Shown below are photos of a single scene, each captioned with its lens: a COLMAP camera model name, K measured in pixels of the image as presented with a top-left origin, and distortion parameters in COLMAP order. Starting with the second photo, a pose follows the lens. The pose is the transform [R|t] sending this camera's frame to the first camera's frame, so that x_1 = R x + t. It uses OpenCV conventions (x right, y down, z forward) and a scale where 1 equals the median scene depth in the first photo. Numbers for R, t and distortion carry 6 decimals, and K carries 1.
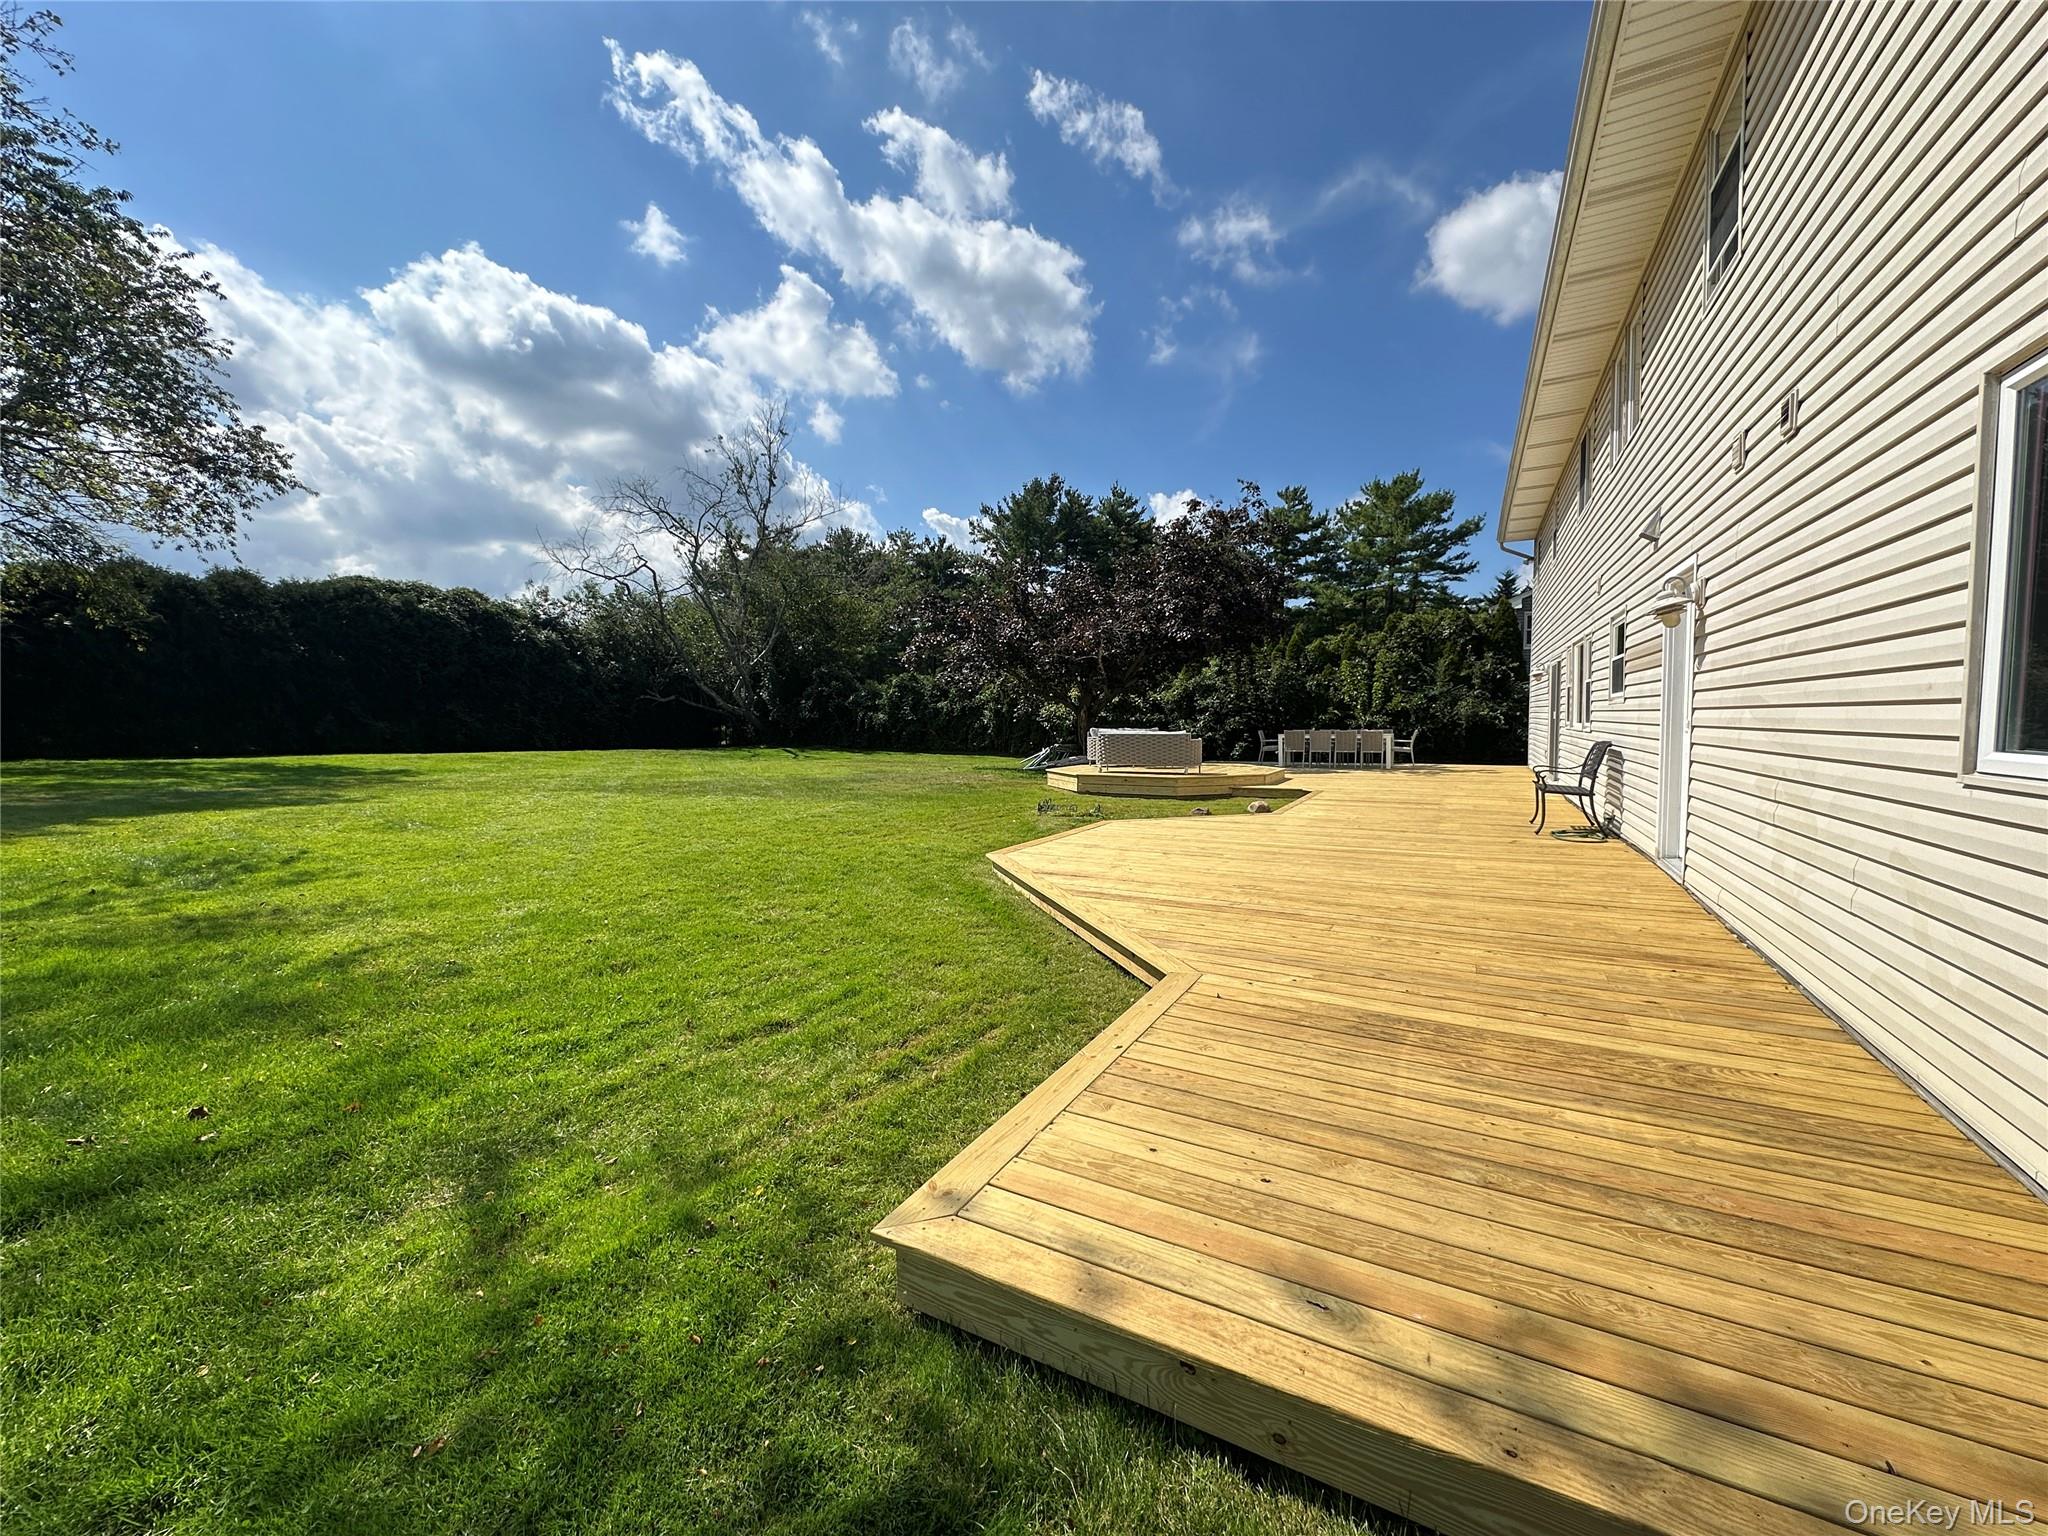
lens RADIAL K [[821.0, 0, 1020.3], [0, 821.0, 765.6], [0, 0, 1]] dist [0.006795, -0.001726]
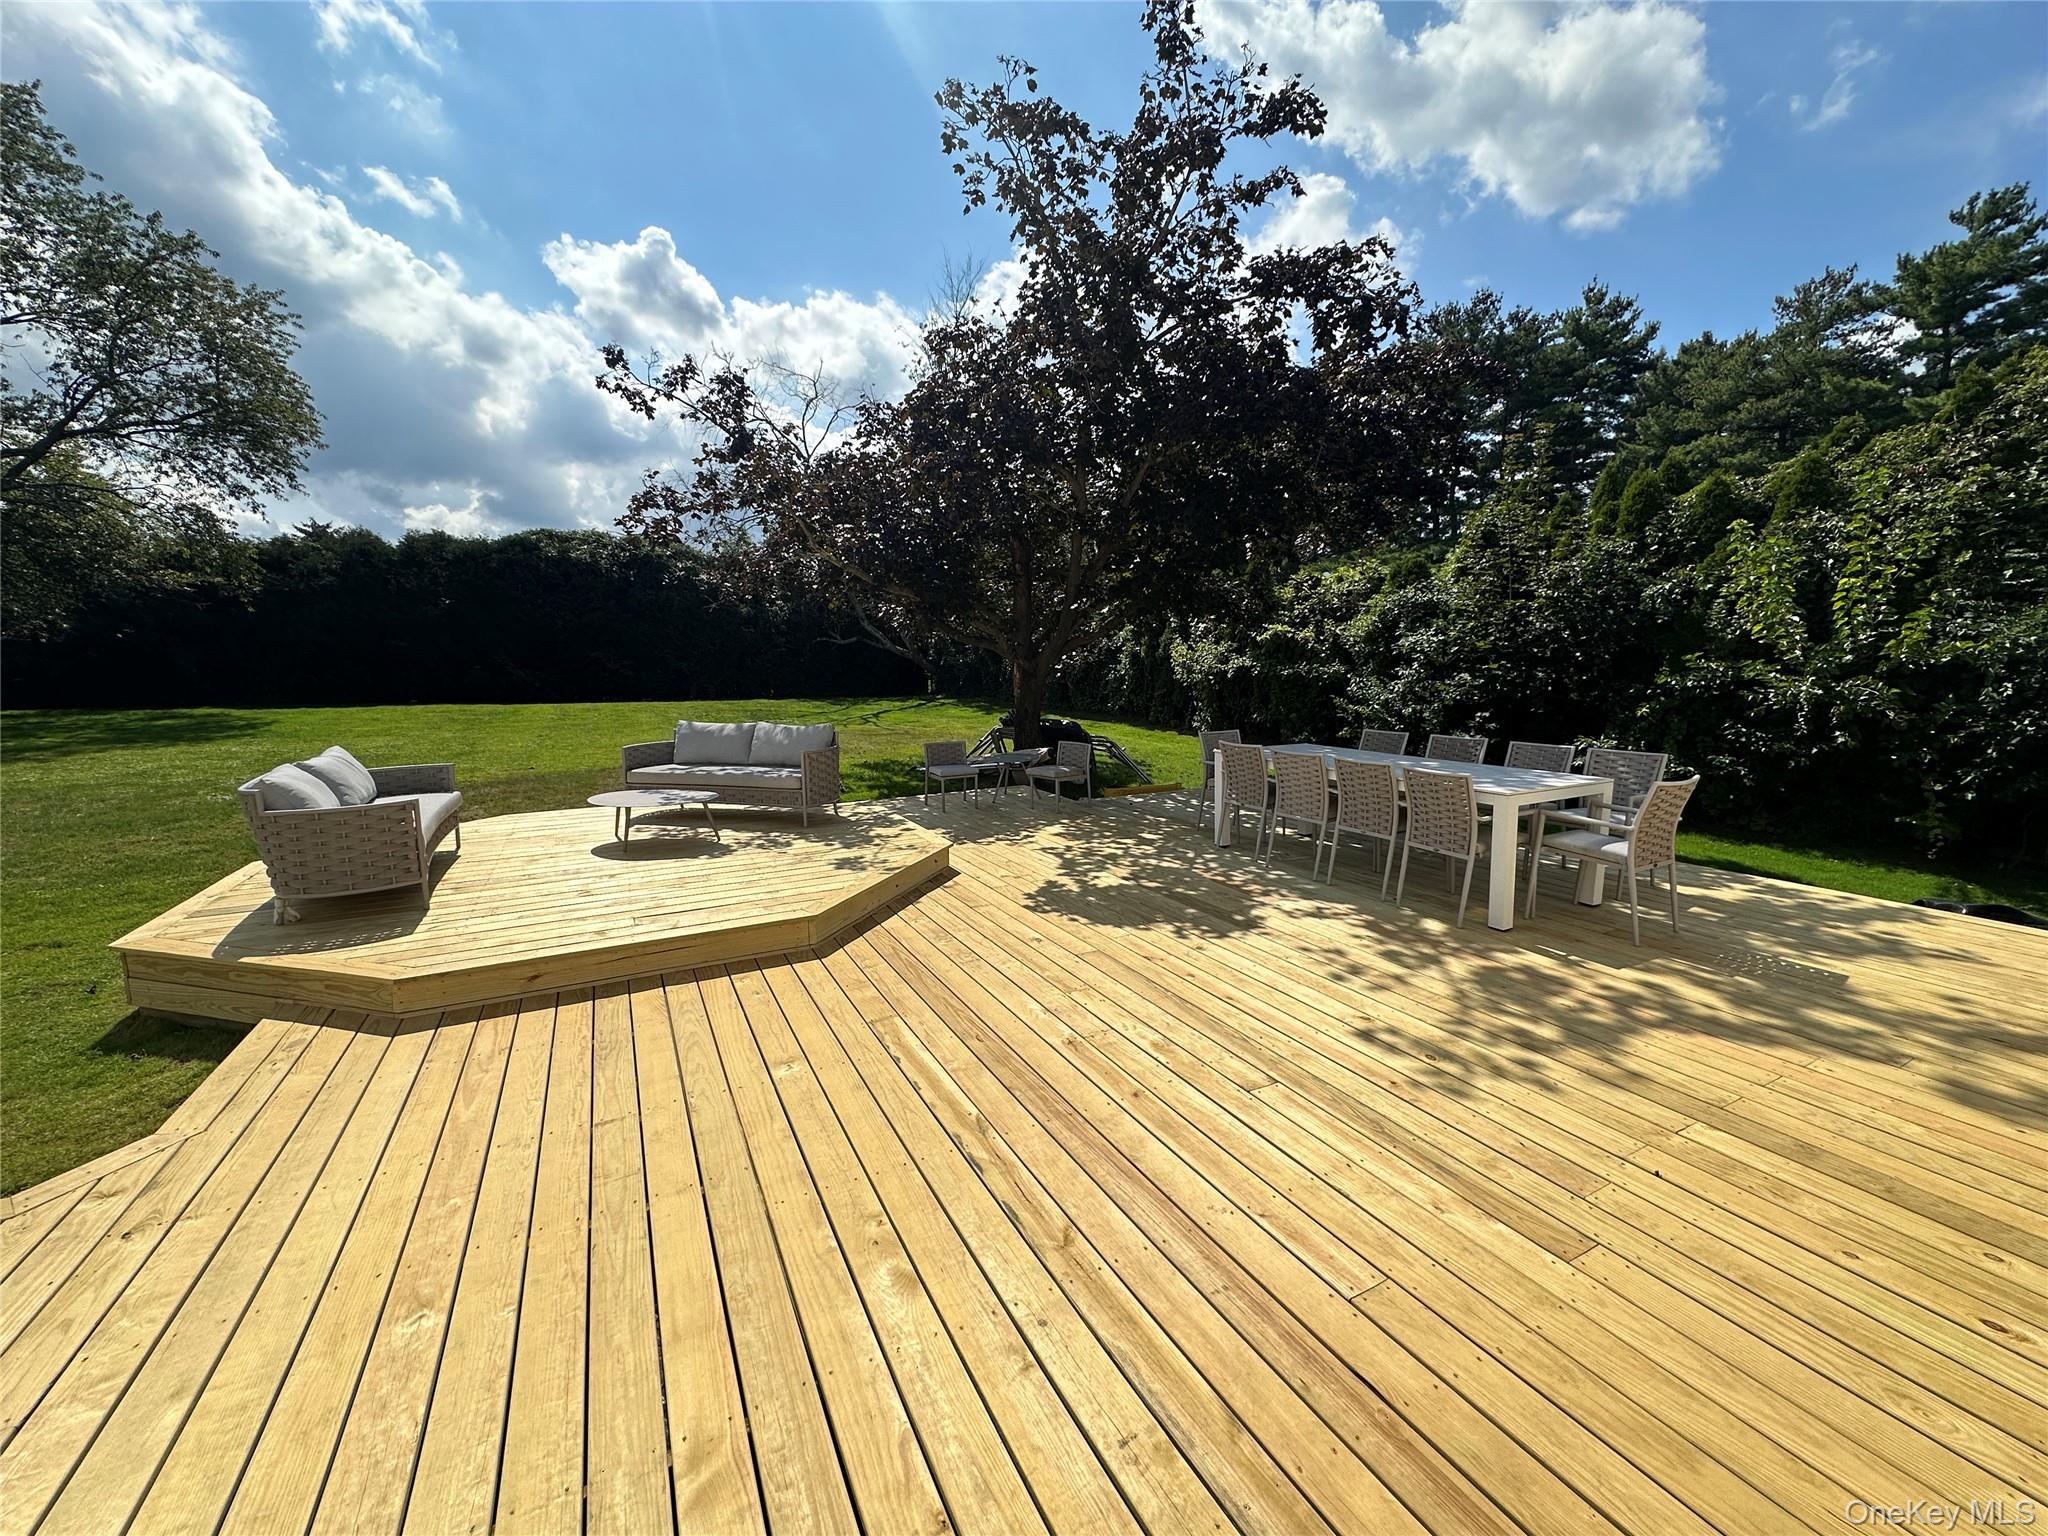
lens RADIAL K [[821.0, 0, 1017.9], [0, 821.0, 759.4], [0, 0, 1]] dist [0.006795, -0.001726]
pose [[0.825742, 0.067533, -0.559991, 0.305360], [-0.024070, 0.996121, 0.084637, -0.043283], [0.563535, -0.056410, 0.824164, 0.471451]]
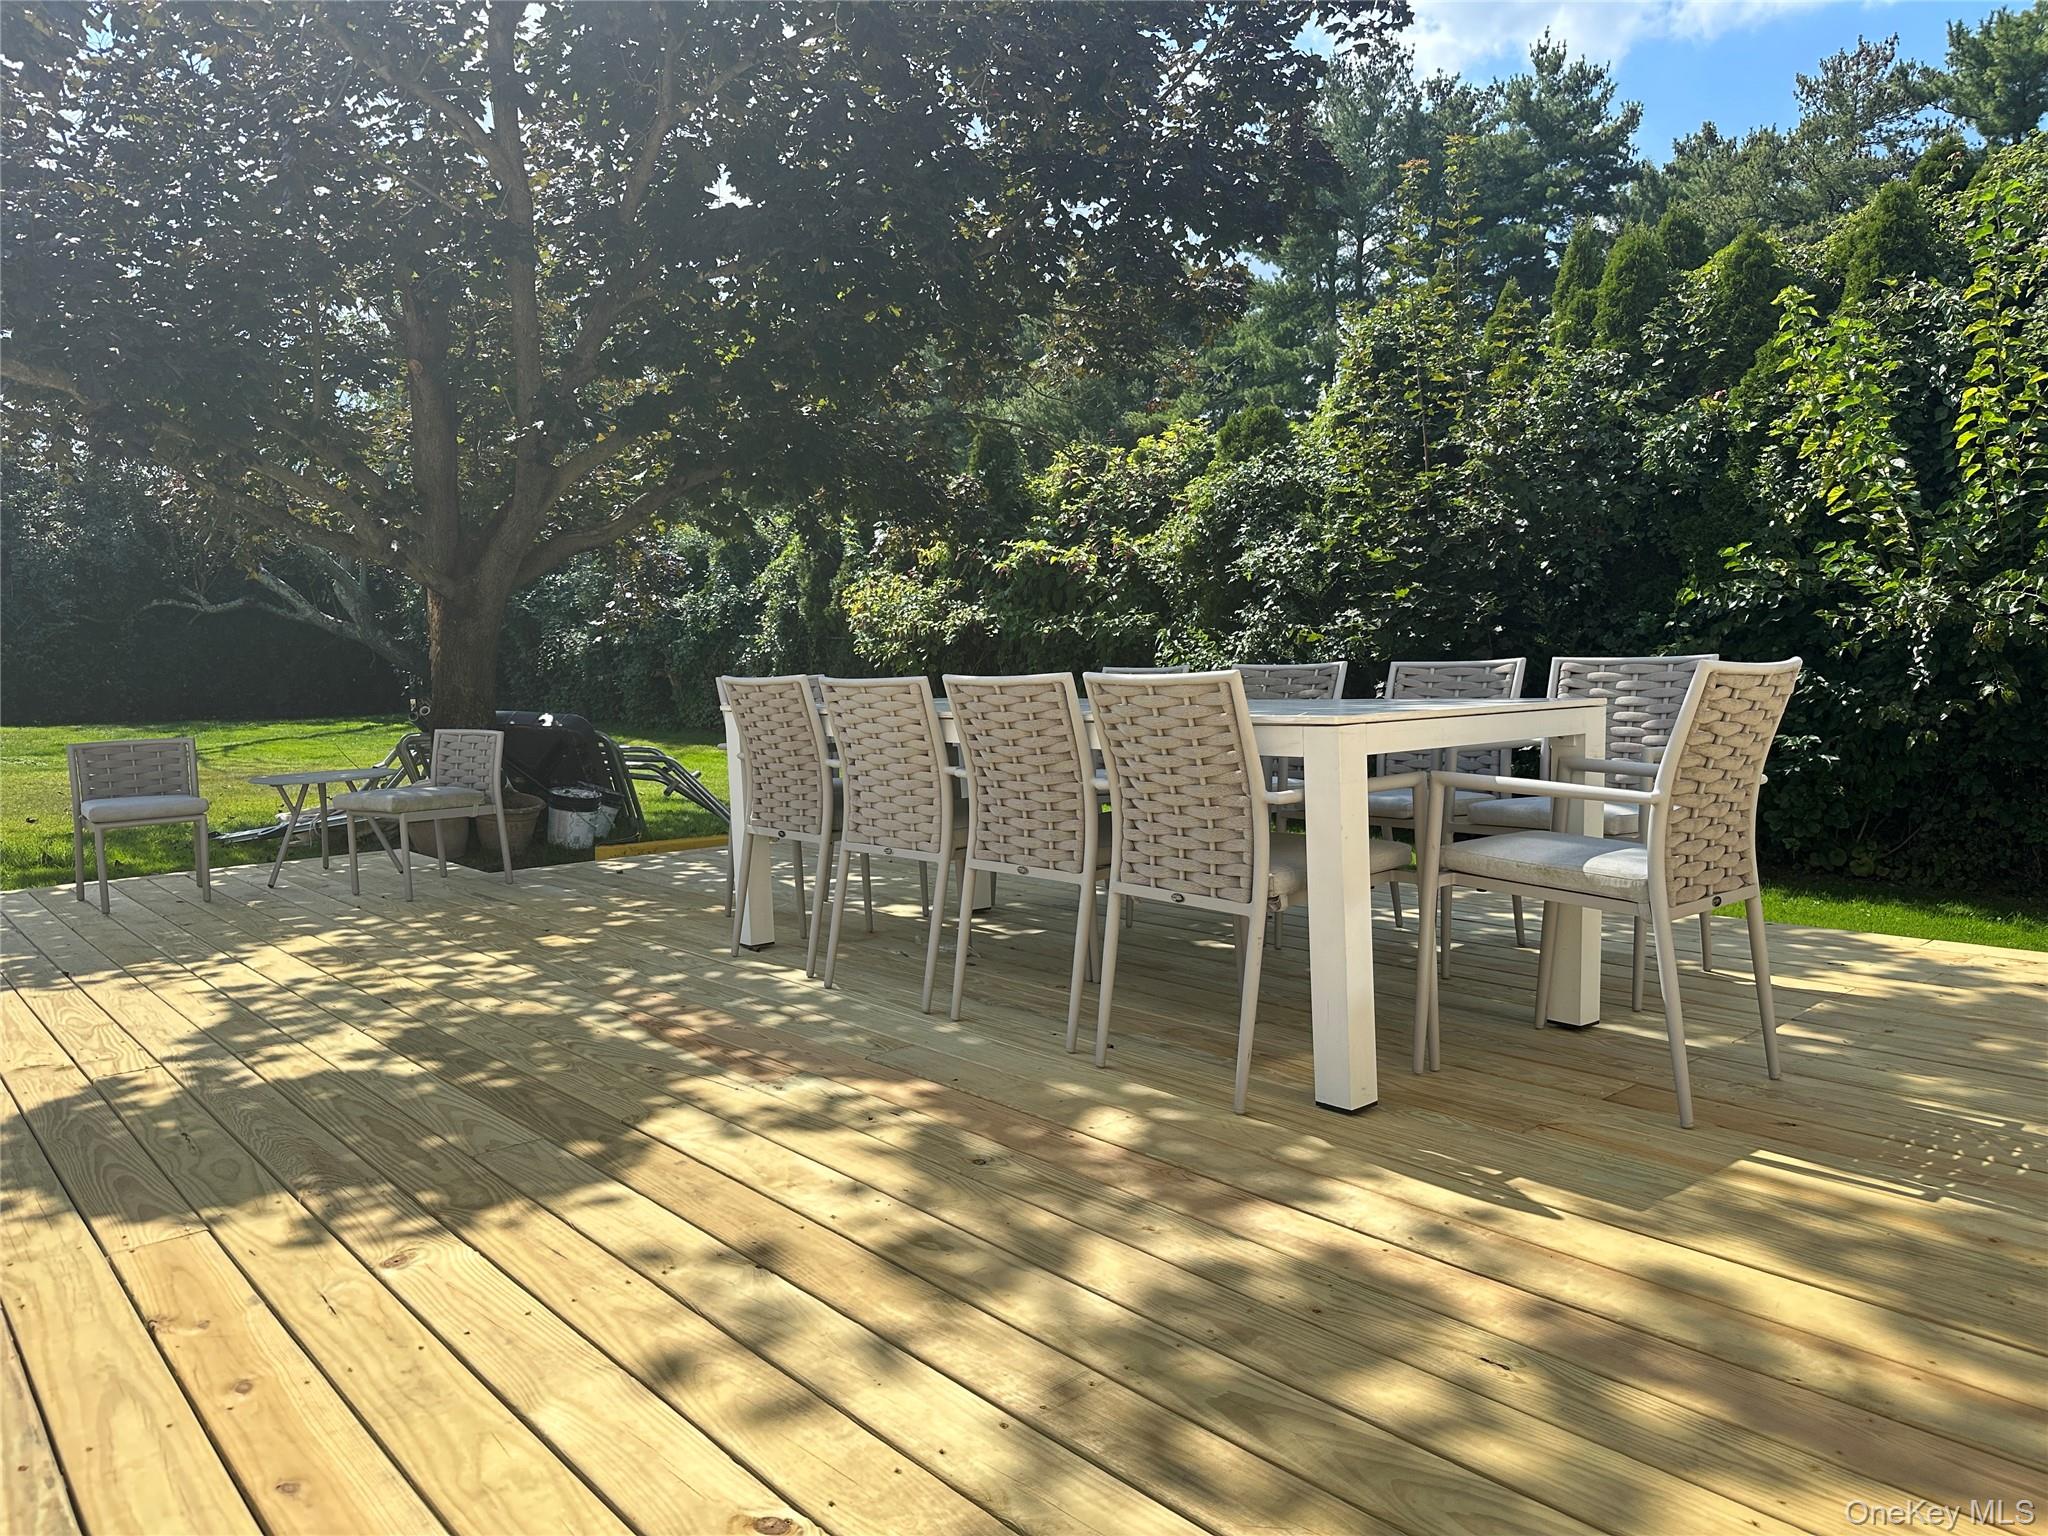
lens RADIAL K [[1446.6, 0, 1023.3], [0, 1446.6, 782.7], [0, 0, 1]] dist [0.018464, -0.023915]
pose [[0.935498, 0.015400, -0.352995, 0.309791], [-0.004014, 0.999448, 0.032965, -0.023223], [0.353308, -0.029422, 0.935044, 0.562513]]
